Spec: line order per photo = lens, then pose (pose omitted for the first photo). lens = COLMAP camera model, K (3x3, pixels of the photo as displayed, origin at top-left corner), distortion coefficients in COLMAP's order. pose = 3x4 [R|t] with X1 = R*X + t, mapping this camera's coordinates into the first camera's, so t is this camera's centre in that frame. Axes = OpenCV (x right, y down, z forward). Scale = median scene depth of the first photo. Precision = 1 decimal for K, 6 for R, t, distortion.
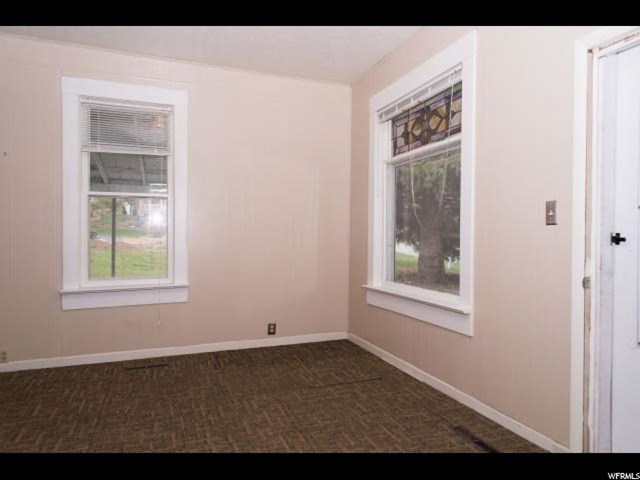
lens RADIAL K [[424.8, 0, 330.5], [0, 424.8, 238.9], [0, 0, 1]] dist [-0.000532, -0.005908]
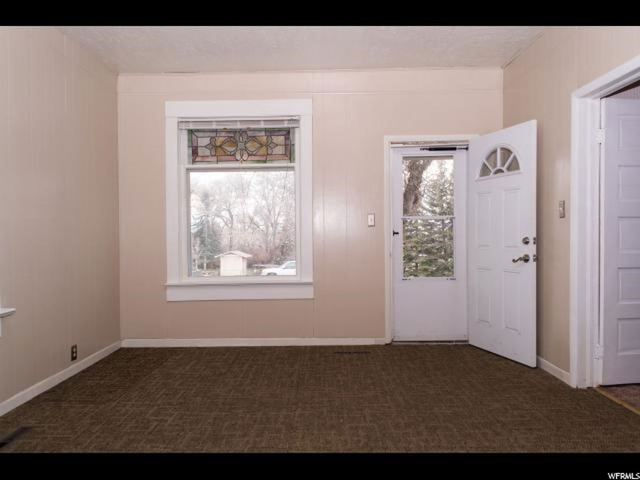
lens RADIAL K [[424.8, 0, 330.5], [0, 424.8, 238.9], [0, 0, 1]] dist [-0.000532, -0.005908]
pose [[0.372328, -0.023917, 0.927793, -0.861846], [0.023014, 0.999598, 0.016532, -0.007918], [-0.927816, 0.015197, 0.372729, 0.300565]]
